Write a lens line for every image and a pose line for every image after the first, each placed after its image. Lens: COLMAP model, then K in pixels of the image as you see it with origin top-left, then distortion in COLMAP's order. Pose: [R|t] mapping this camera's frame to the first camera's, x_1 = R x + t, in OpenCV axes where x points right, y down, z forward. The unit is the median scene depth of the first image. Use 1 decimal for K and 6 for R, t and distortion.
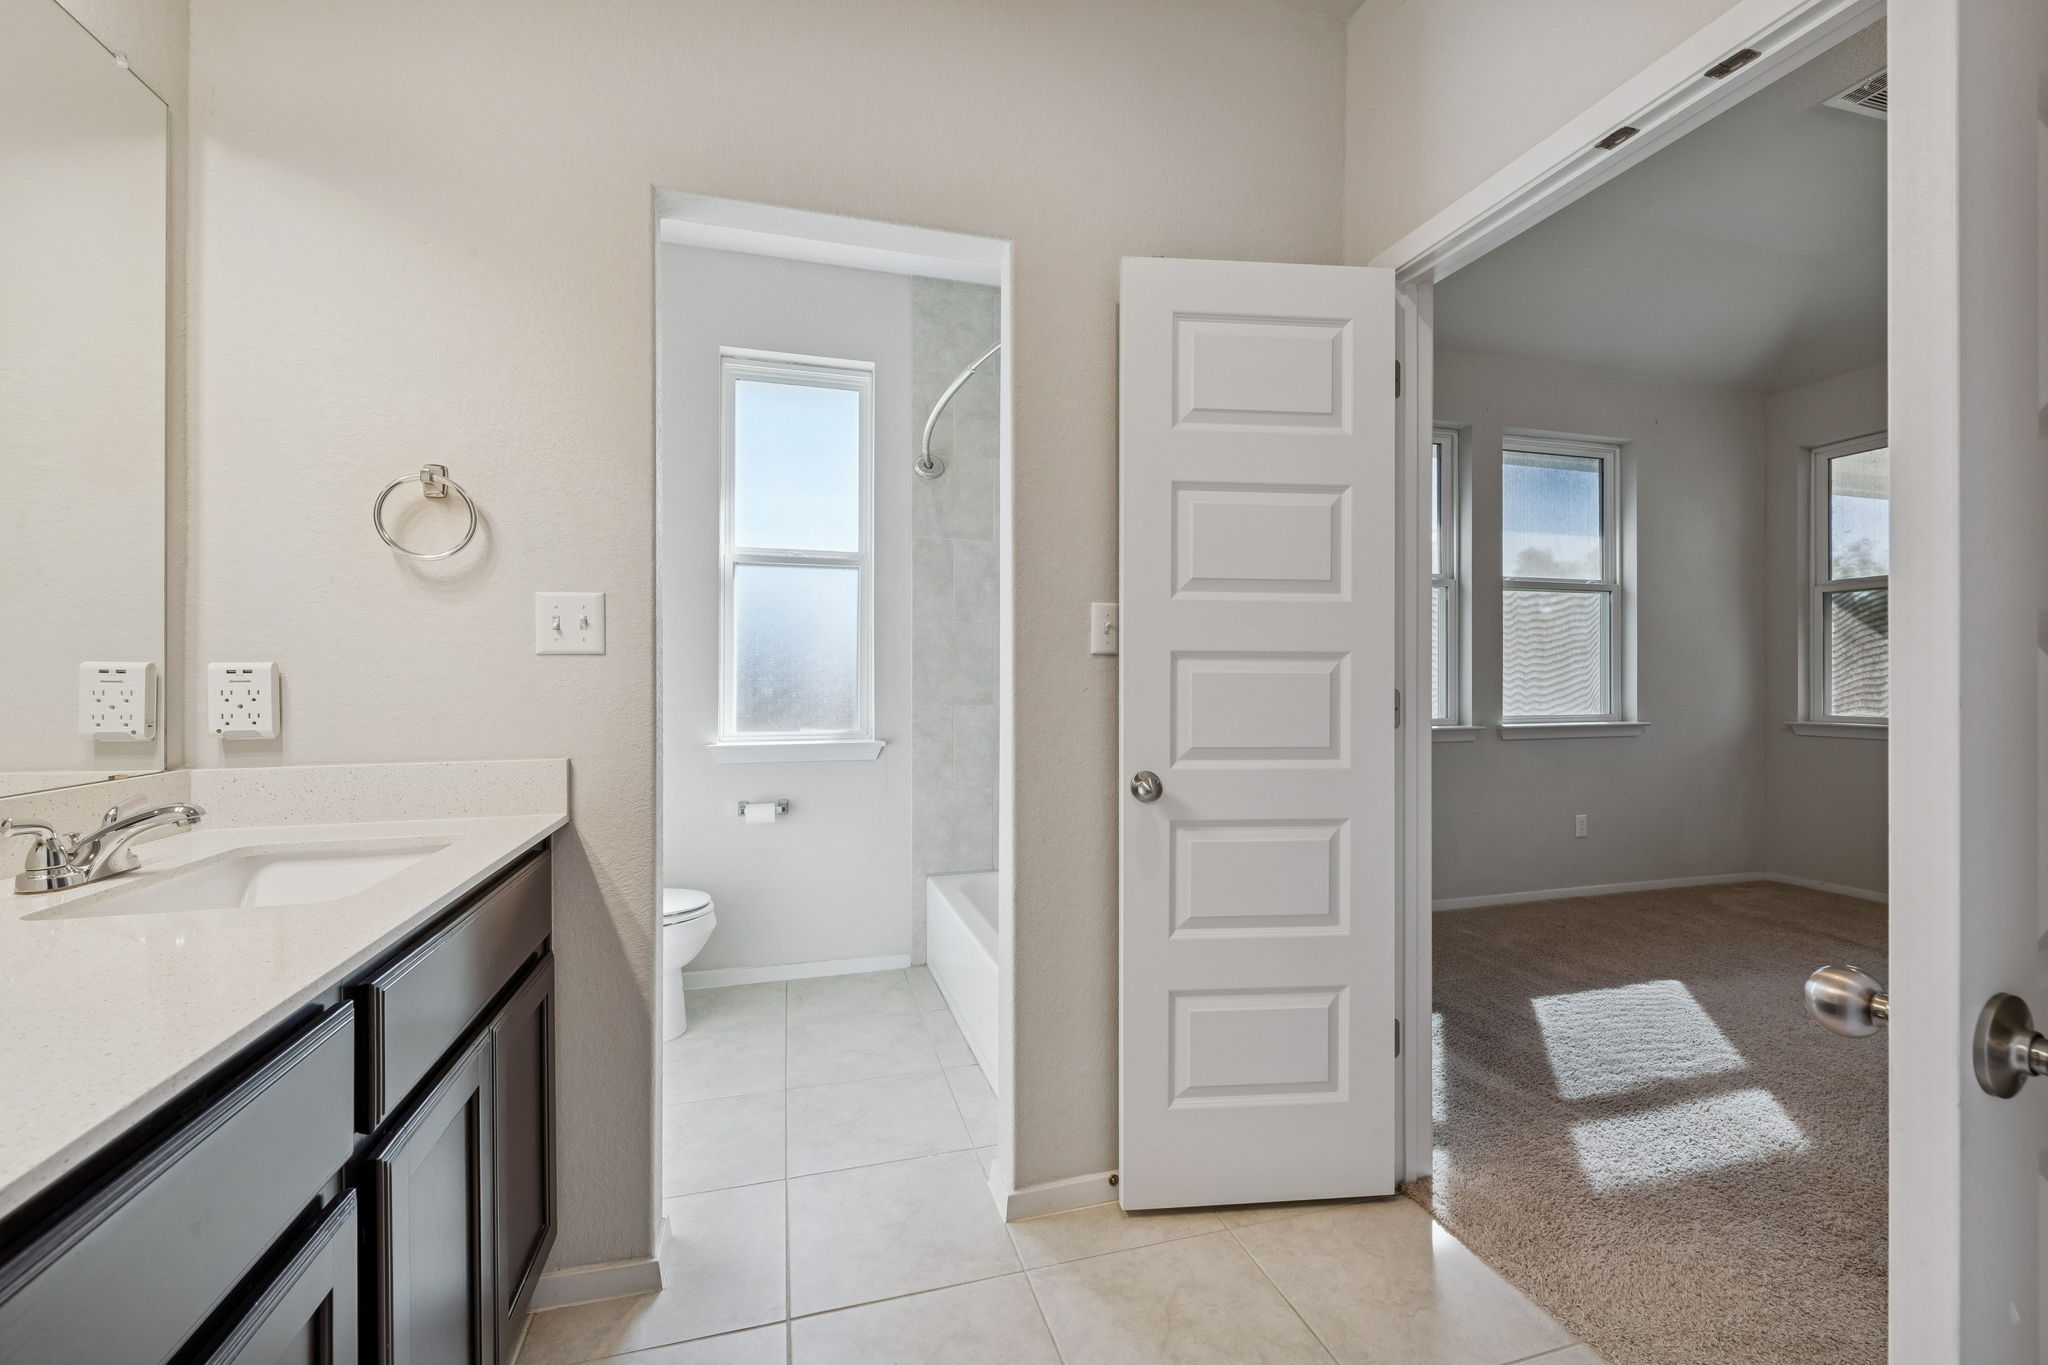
lens RADIAL K [[890.7, 0, 1021.8], [0, 890.7, 681.8], [0, 0, 1]] dist [0.012180, 0.000010]
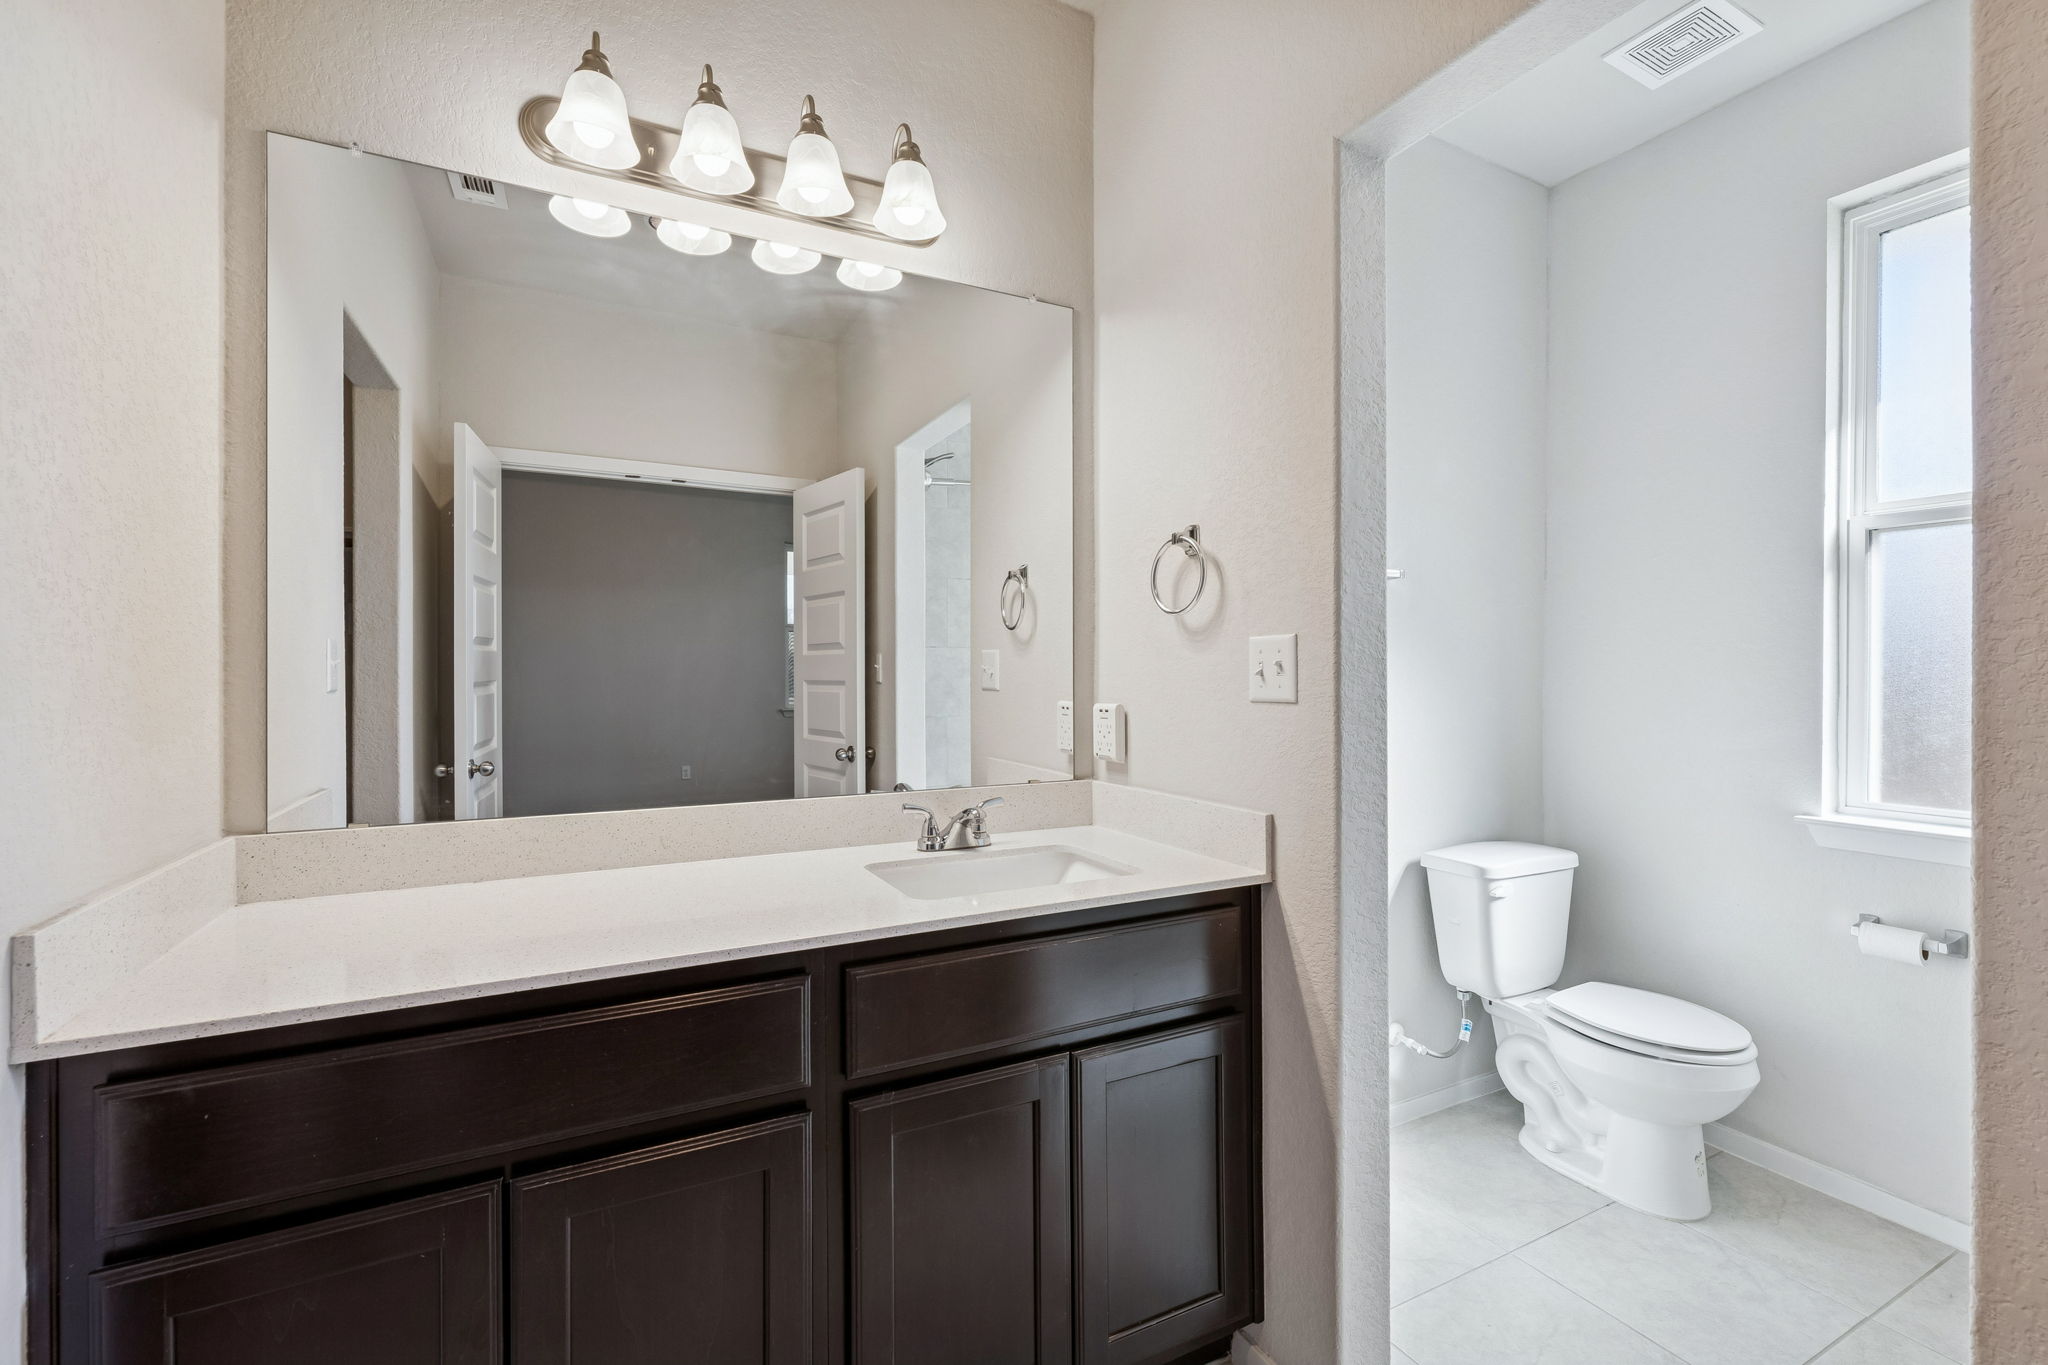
lens RADIAL K [[890.7, 0, 1018.2], [0, 890.7, 678.2], [0, 0, 1]] dist [0.012180, 0.000010]
pose [[0.197844, 0.006630, -0.980211, 0.350128], [-0.005667, 0.999968, 0.005620, -0.059369], [0.980217, 0.004443, 0.197876, 0.560109]]
